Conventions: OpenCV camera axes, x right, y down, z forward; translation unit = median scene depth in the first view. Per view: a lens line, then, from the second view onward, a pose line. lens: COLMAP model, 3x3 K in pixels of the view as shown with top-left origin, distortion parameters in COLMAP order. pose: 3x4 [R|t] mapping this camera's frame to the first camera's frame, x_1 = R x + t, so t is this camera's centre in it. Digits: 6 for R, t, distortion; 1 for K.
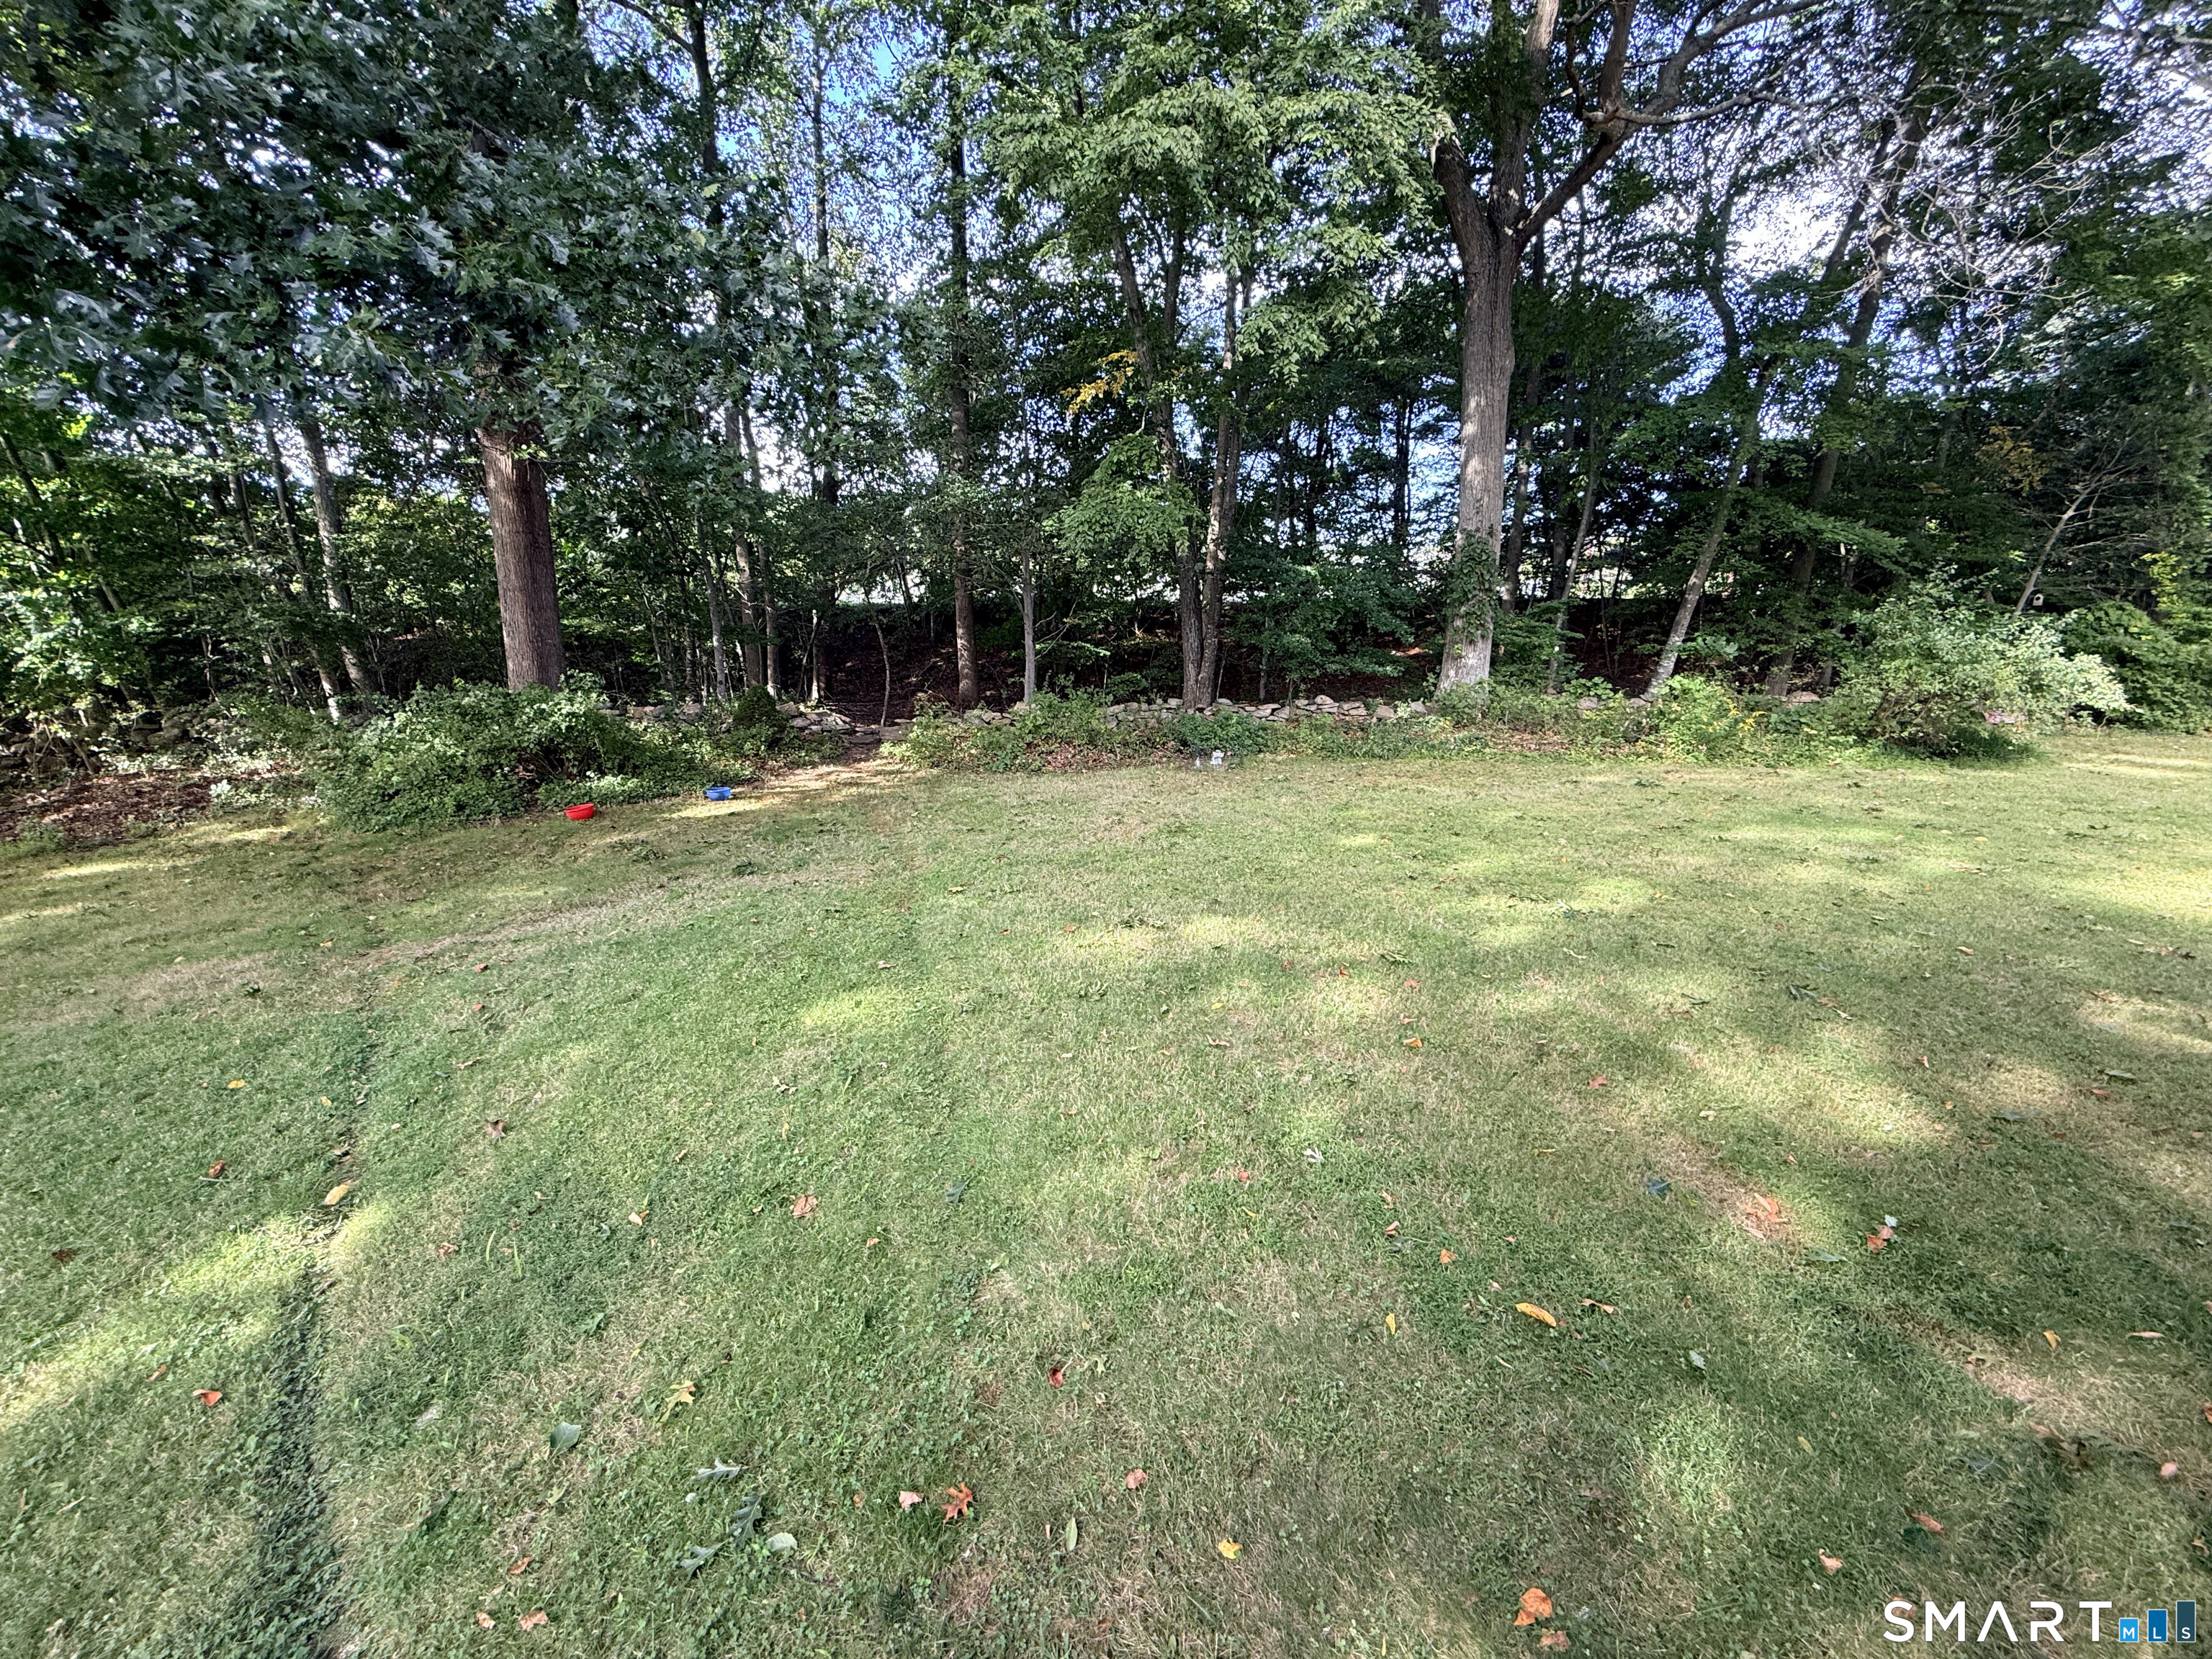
lens RADIAL K [[886.3, 0, 1072.7], [0, 886.3, 845.9], [0, 0, 1]] dist [-0.000291, -0.000232]
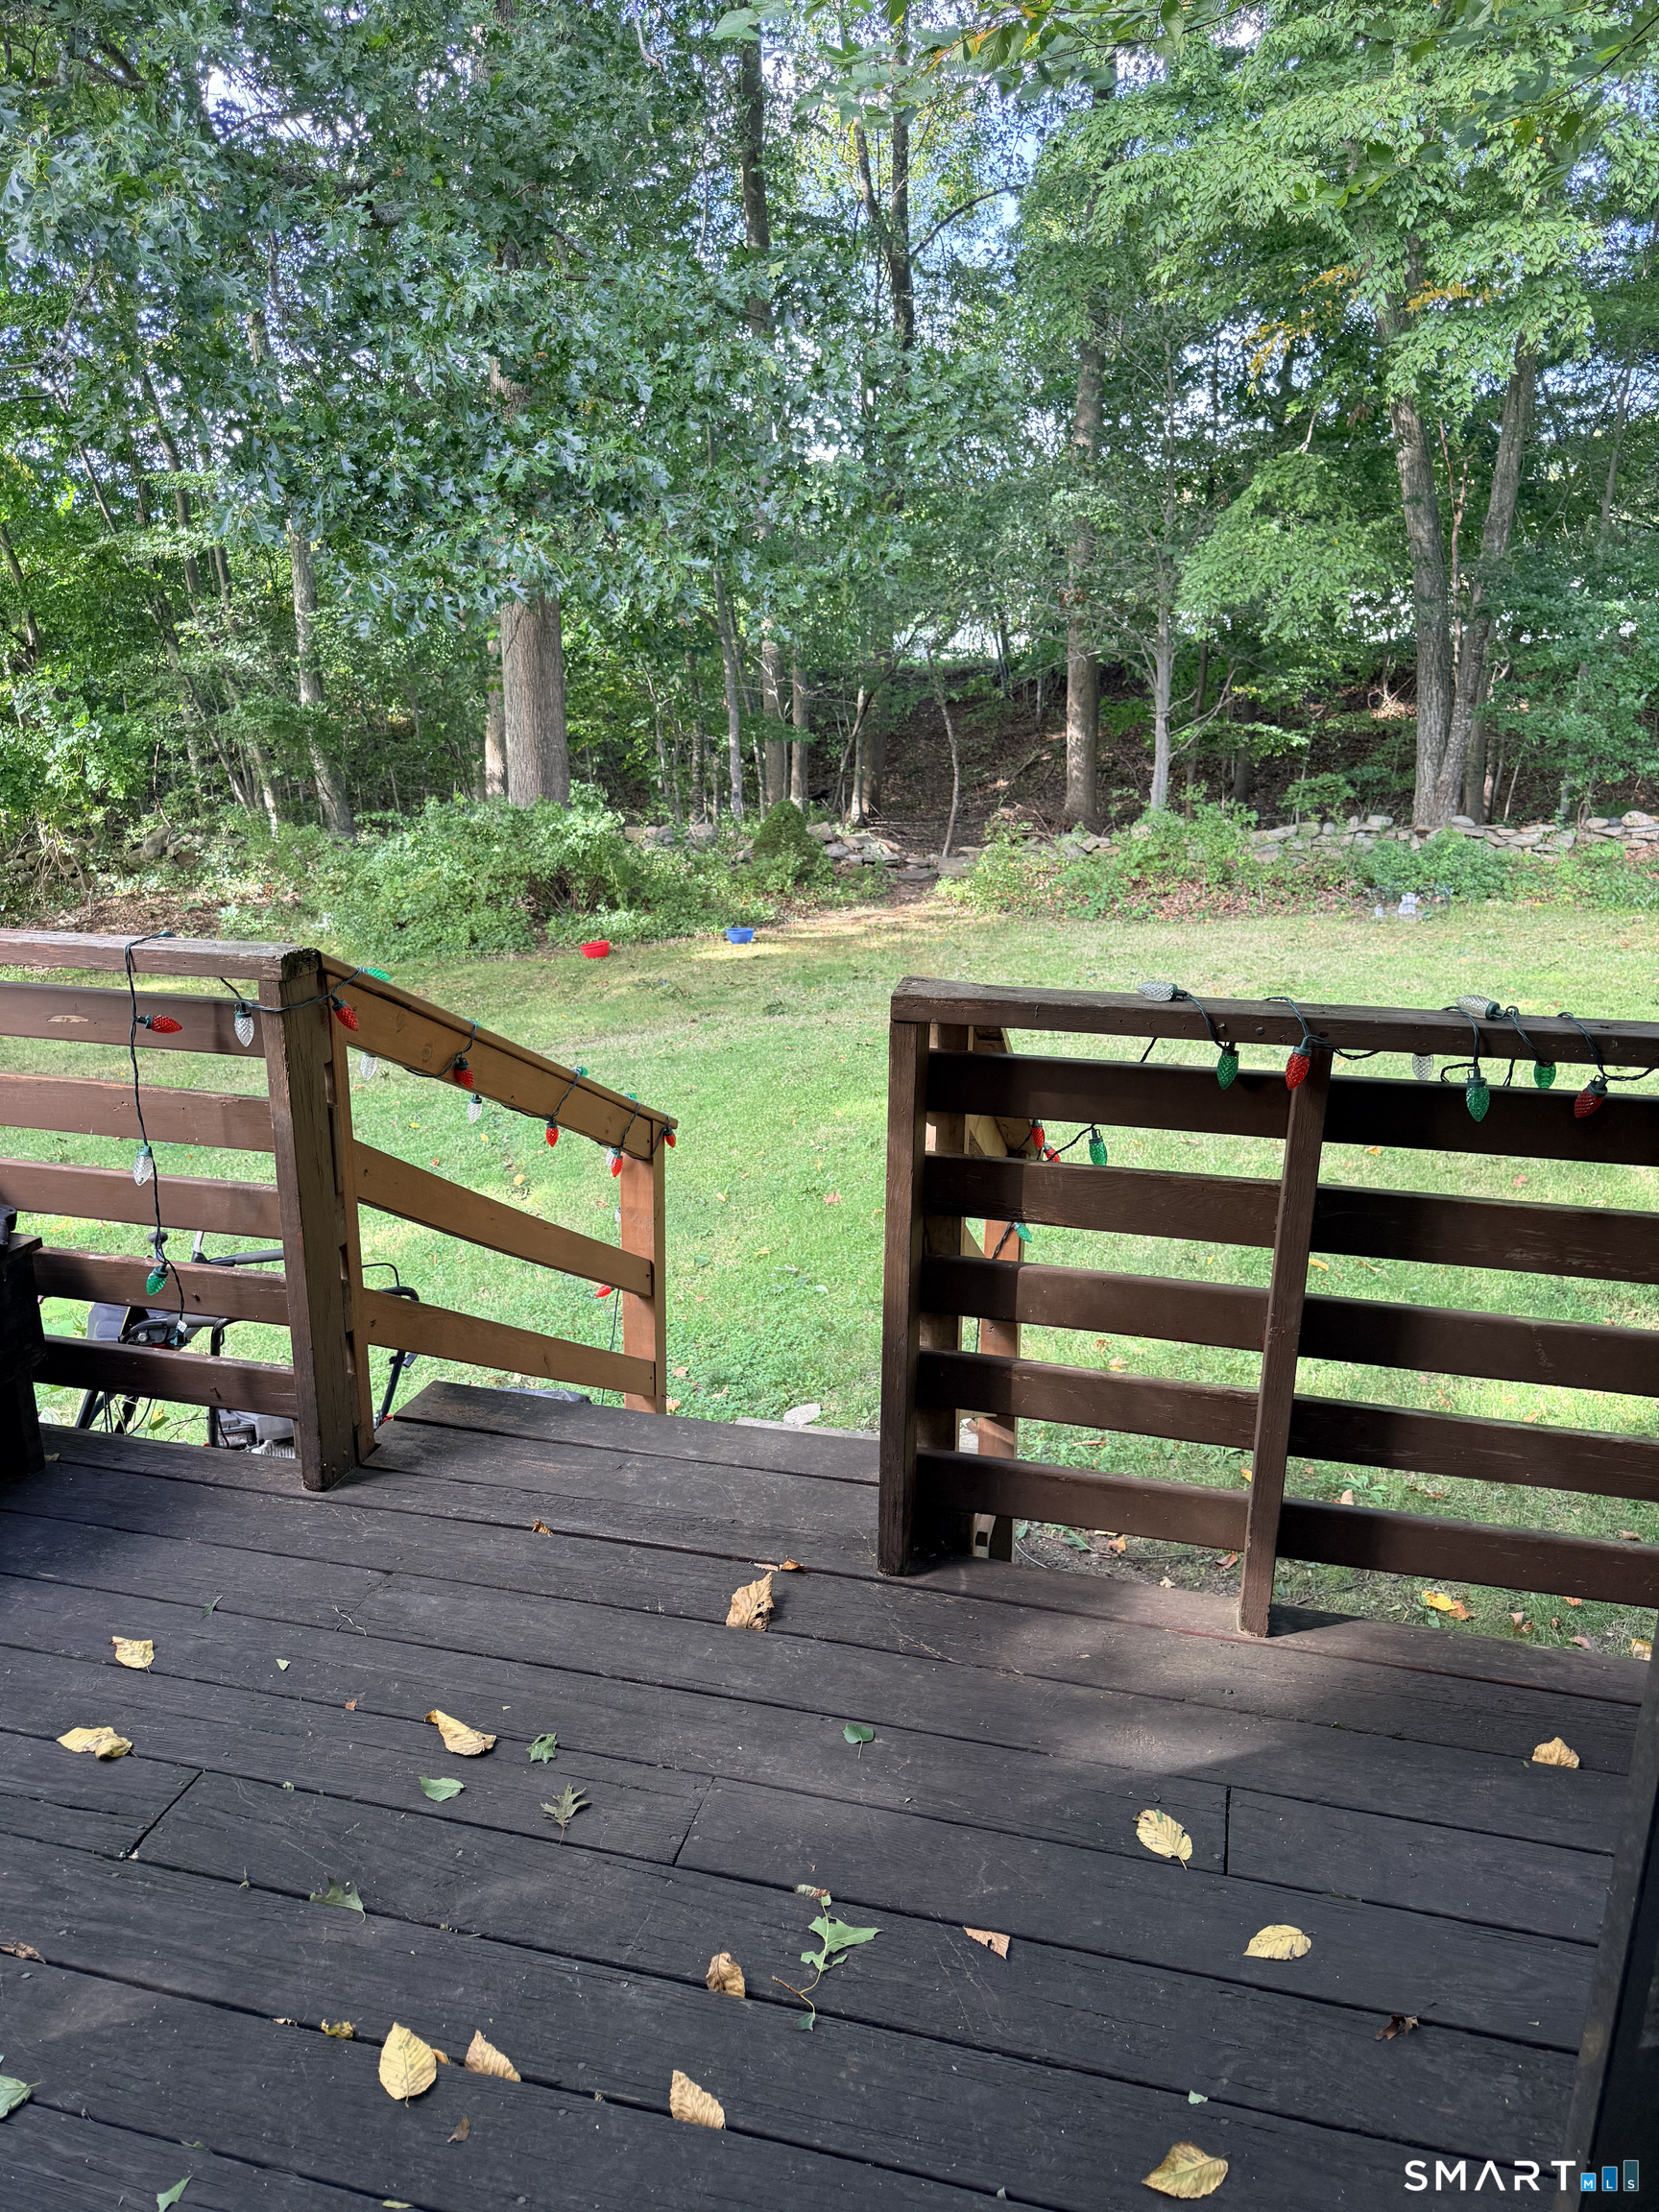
lens RADIAL K [[1533.3, 0, 829.5], [0, 1533.3, 1106.0], [0, 0, 1]] dist [0.147738, -0.225274]
pose [[0.956864, 0.059255, -0.284429, 0.082395], [-0.051767, 0.998088, 0.033780, 0.038266], [0.285887, -0.017599, 0.958102, -0.291654]]
